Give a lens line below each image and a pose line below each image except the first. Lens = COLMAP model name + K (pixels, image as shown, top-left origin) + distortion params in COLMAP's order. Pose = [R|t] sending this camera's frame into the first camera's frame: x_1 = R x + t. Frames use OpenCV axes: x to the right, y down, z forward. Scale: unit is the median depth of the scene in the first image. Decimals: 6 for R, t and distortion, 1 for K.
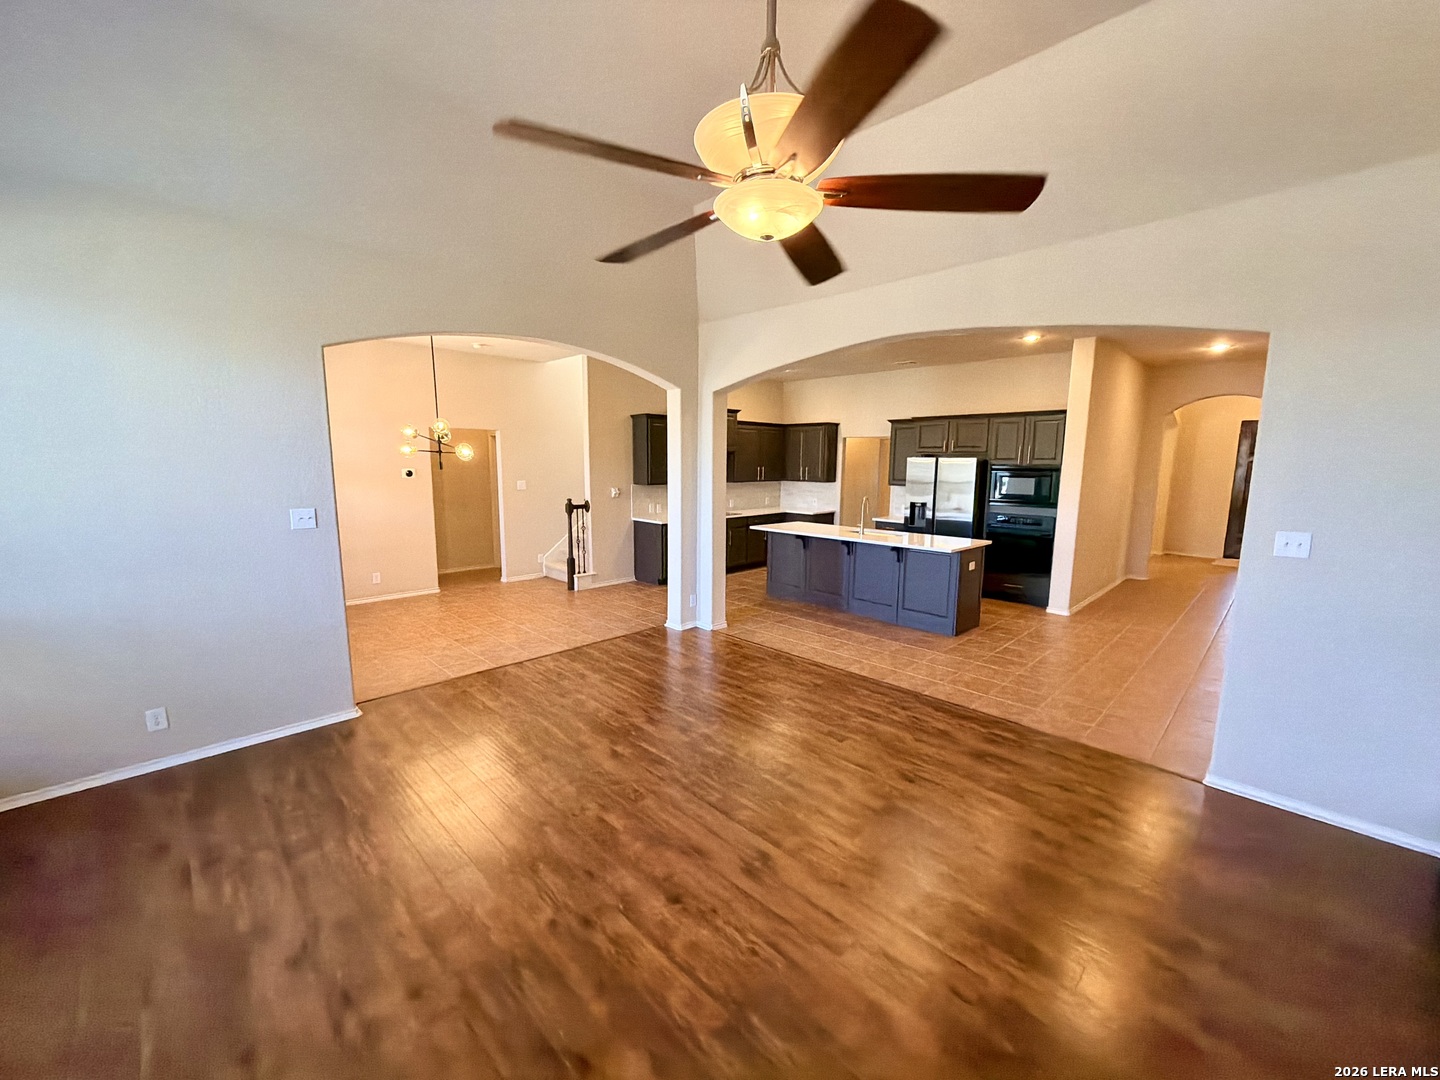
lens RADIAL K [[574.0, 0, 715.7], [0, 574.0, 546.7], [0, 0, 1]] dist [-0.001859, 0.000504]
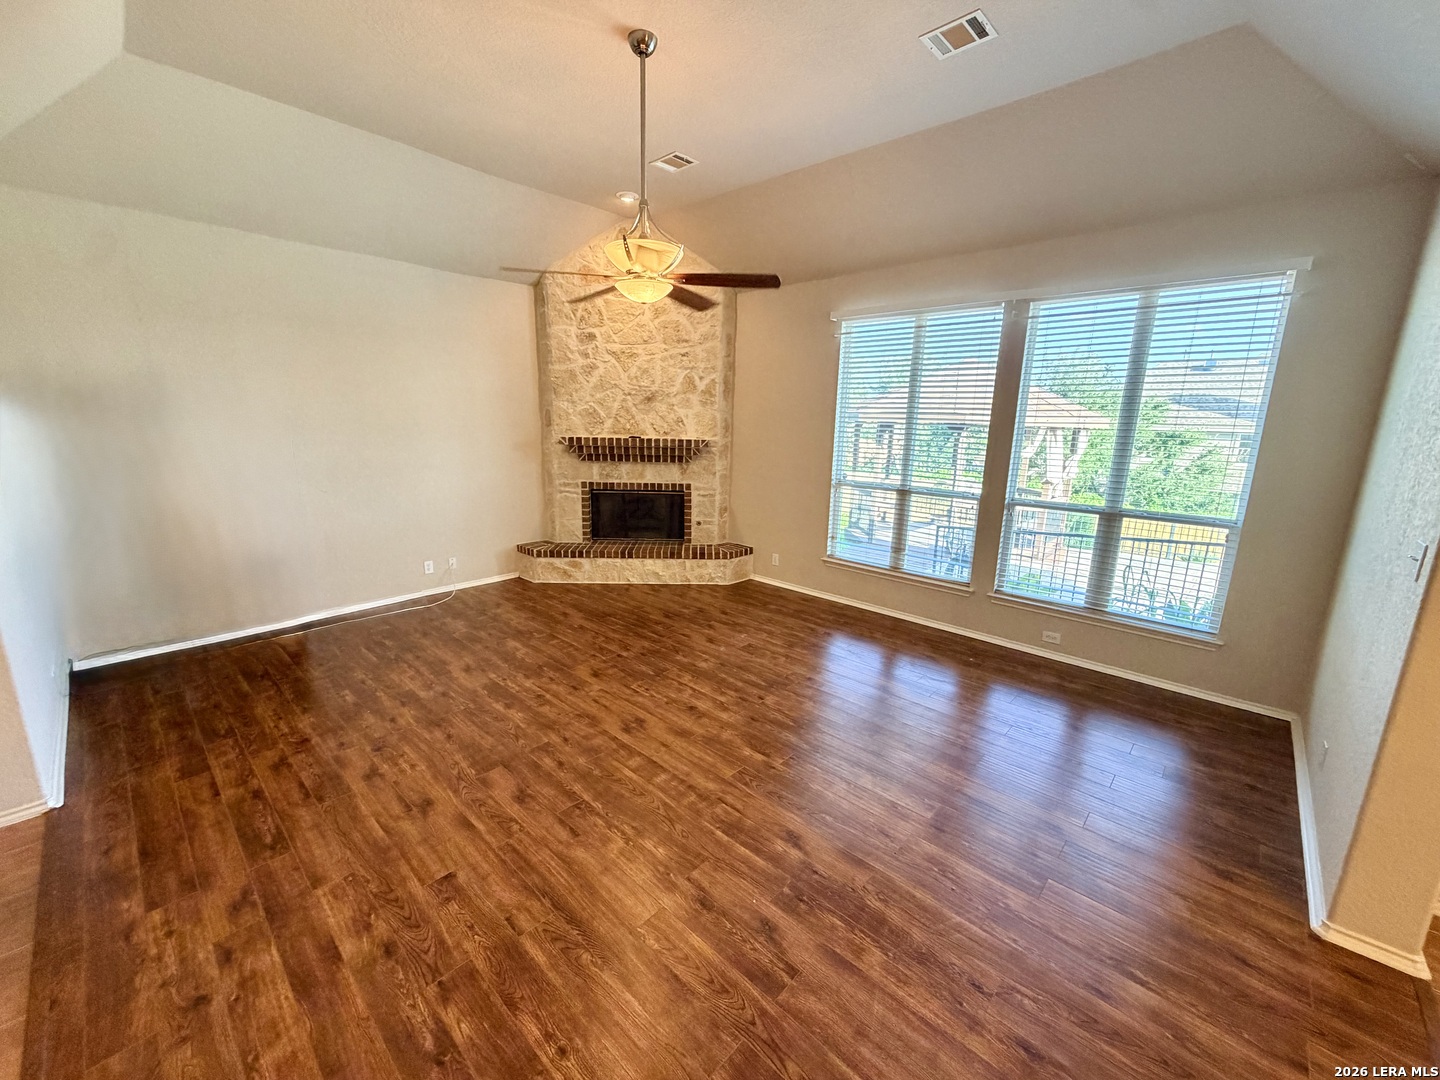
lens RADIAL K [[574.0, 0, 716.7], [0, 574.0, 541.1], [0, 0, 1]] dist [-0.001859, 0.000504]
pose [[-0.998640, -0.020900, -0.047771, -0.021110], [-0.036563, 0.933861, 0.355764, -0.144918], [0.037176, 0.357026, -0.933354, 0.910621]]
